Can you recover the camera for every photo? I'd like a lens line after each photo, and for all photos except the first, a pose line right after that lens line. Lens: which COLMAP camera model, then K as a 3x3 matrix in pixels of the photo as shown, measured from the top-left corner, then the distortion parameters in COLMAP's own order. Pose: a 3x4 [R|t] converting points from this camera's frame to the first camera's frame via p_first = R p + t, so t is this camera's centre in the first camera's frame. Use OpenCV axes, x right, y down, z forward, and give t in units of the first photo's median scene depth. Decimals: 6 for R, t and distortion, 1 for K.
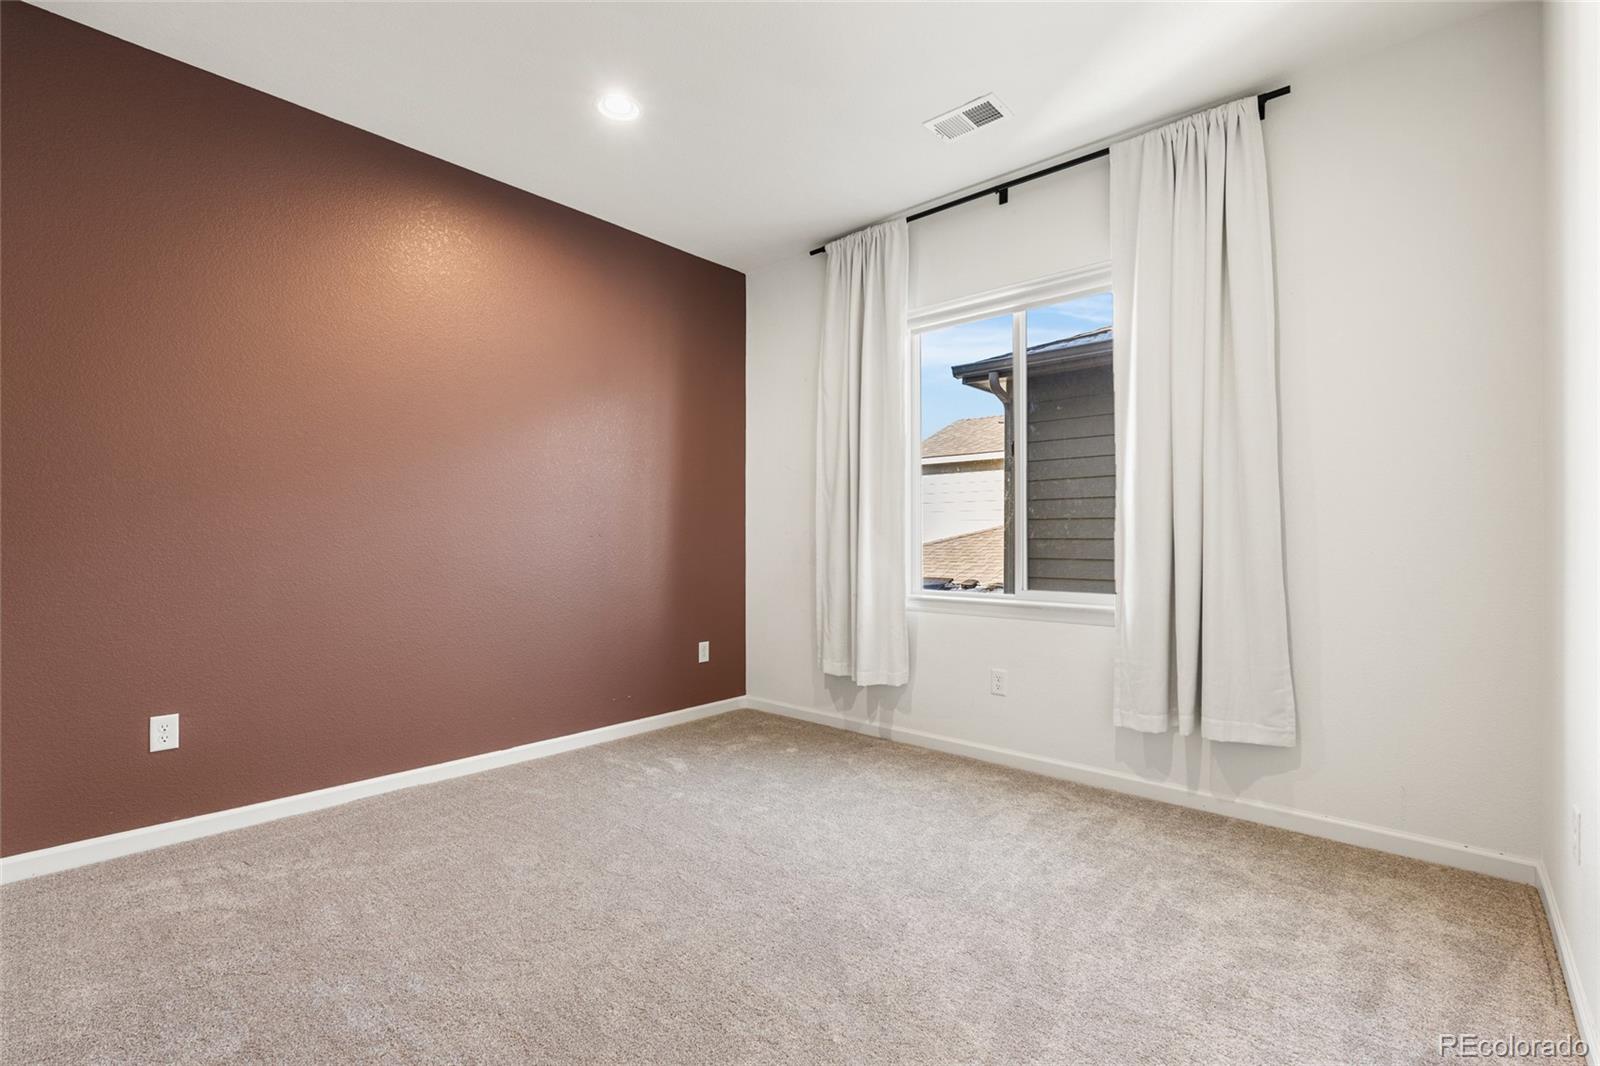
lens RADIAL K [[715.5, 0, 802.4], [0, 715.5, 536.9], [0, 0, 1]] dist [-0.004332, 0.000270]
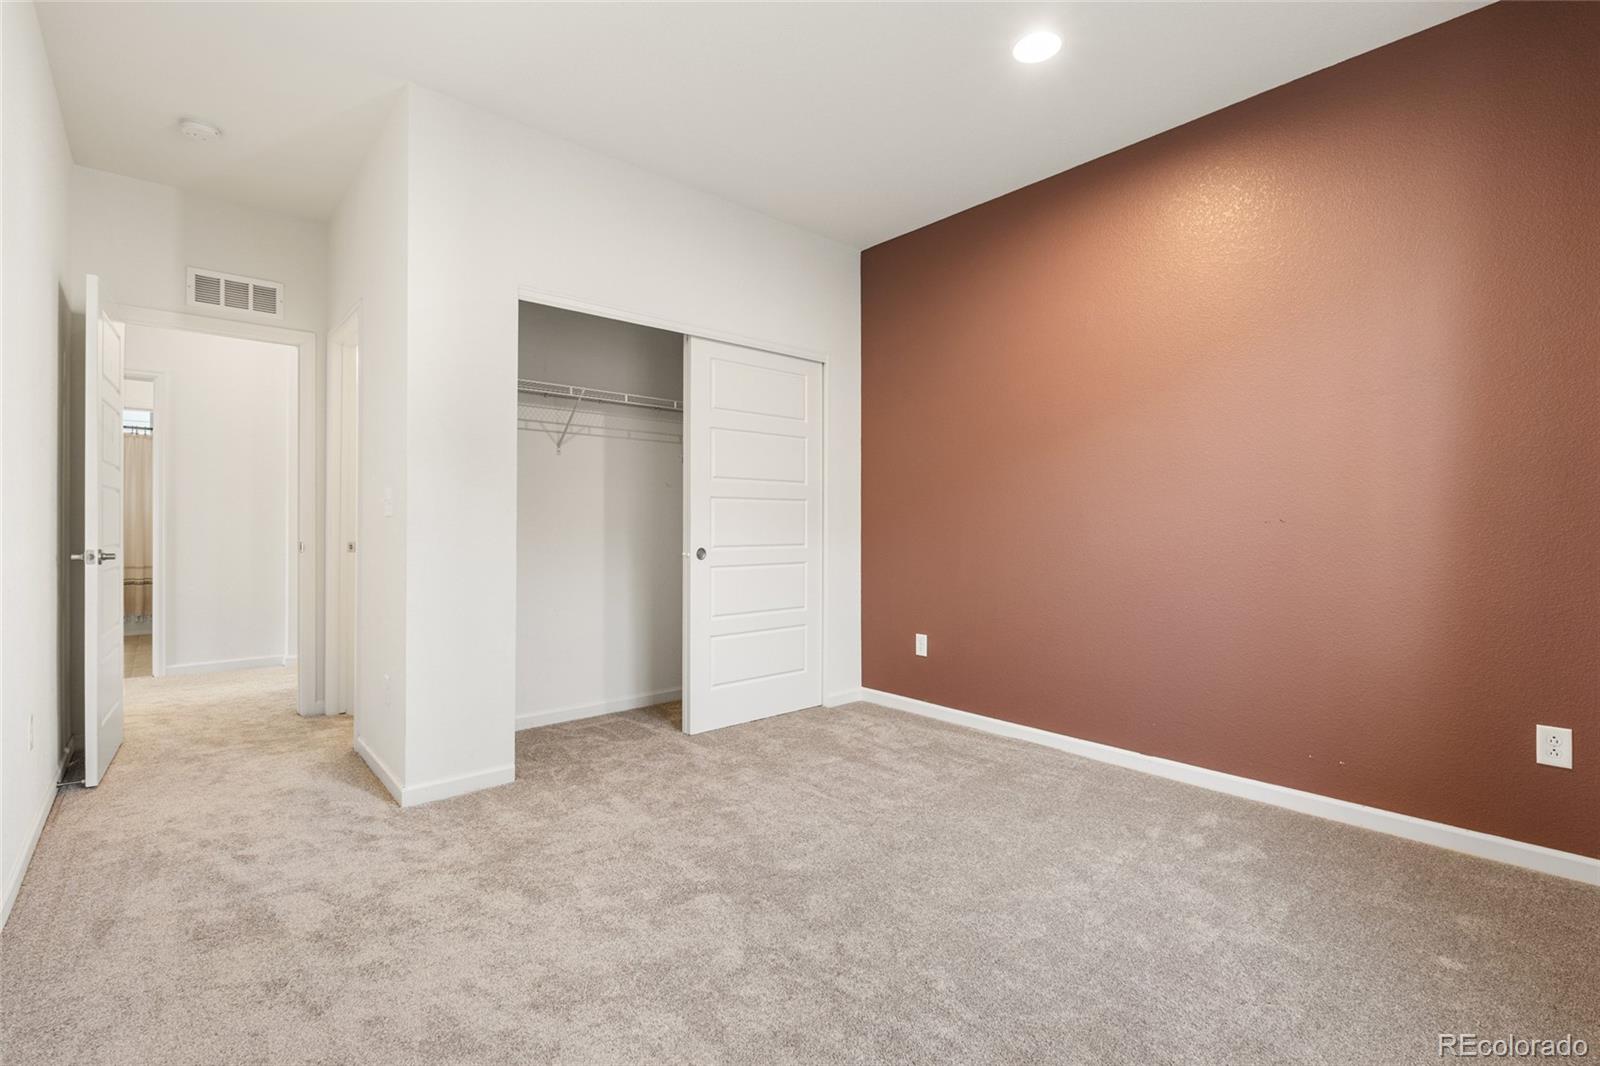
lens RADIAL K [[715.5, 0, 793.5], [0, 715.5, 523.1], [0, 0, 1]] dist [-0.004332, 0.000270]
pose [[-0.125354, -0.010284, -0.992059, 0.516744], [-0.002248, 0.999947, -0.010082, 0.009492], [0.992110, 0.000967, -0.125370, 0.623655]]
